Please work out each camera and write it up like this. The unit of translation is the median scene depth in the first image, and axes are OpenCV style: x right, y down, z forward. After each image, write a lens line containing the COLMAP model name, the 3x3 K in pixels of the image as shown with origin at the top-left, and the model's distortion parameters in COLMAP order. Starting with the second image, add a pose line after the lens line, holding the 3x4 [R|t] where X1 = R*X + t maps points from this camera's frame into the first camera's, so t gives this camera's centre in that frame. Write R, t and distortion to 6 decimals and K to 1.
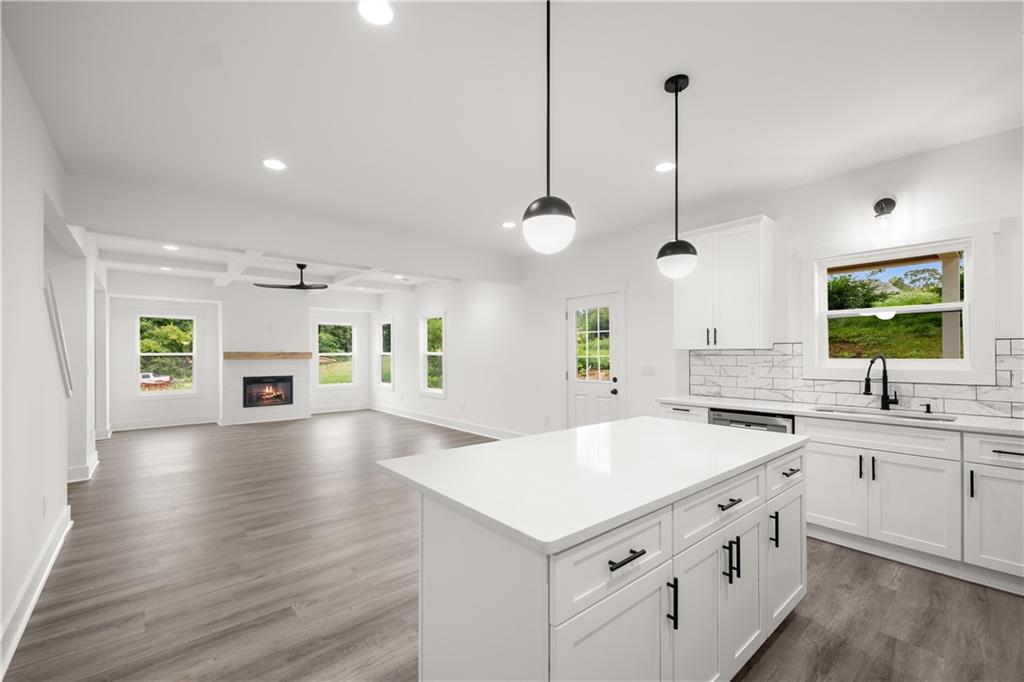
lens RADIAL K [[427.2, 0, 510.6], [0, 427.2, 353.4], [0, 0, 1]] dist [0.001360, 0.000001]
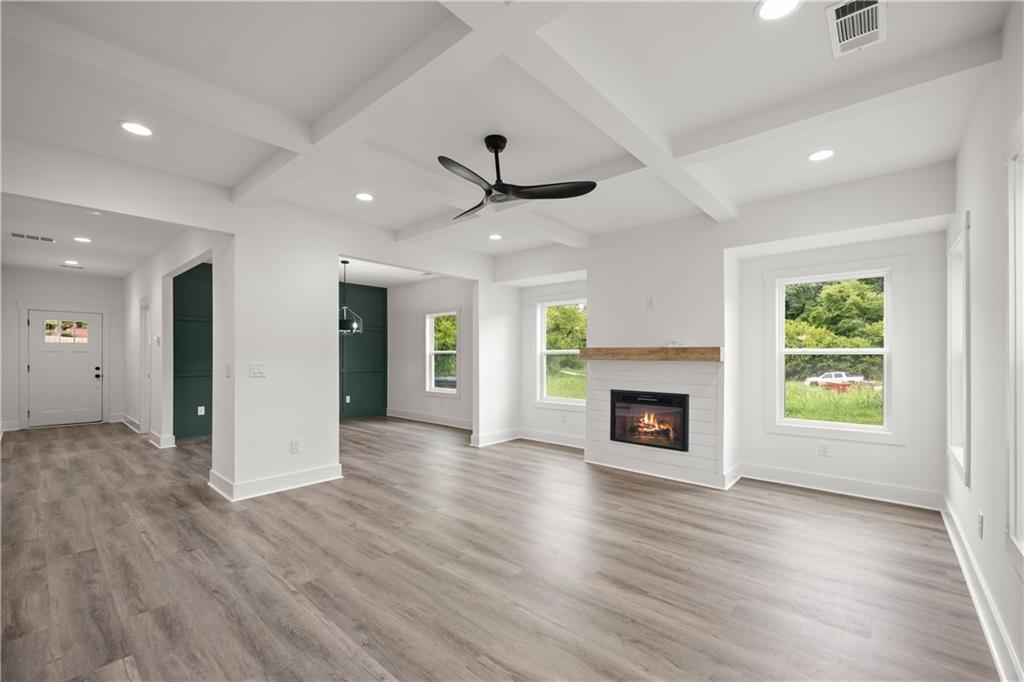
lens RADIAL K [[427.2, 0, 510.6], [0, 427.2, 353.4], [0, 0, 1]] dist [0.001360, 0.000001]
pose [[0.145296, 0.001638, -0.989387, -0.048150], [0.001382, 0.999997, 0.001859, 0.002754], [0.989387, -0.001637, 0.145293, 0.706211]]
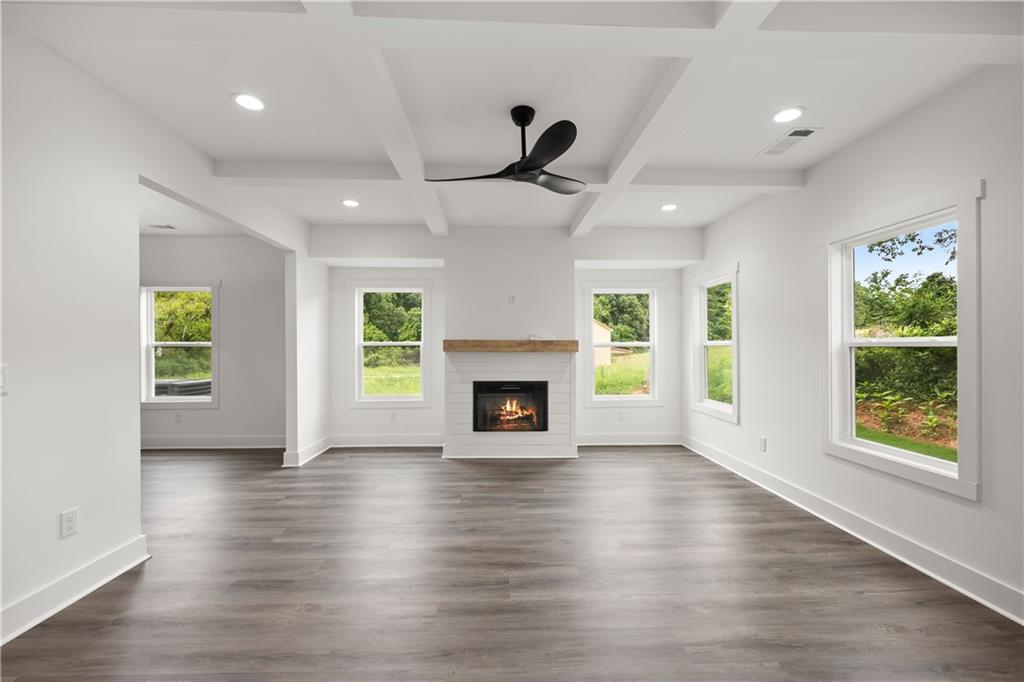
lens RADIAL K [[424.8, 0, 513.9], [0, 424.8, 346.7], [0, 0, 1]] dist [0.001180, 0.000001]
pose [[0.788434, 0.003880, -0.615107, -0.191512], [-0.000766, 0.999986, 0.005327, 0.002239], [0.615119, -0.003729, 0.788425, 0.511684]]
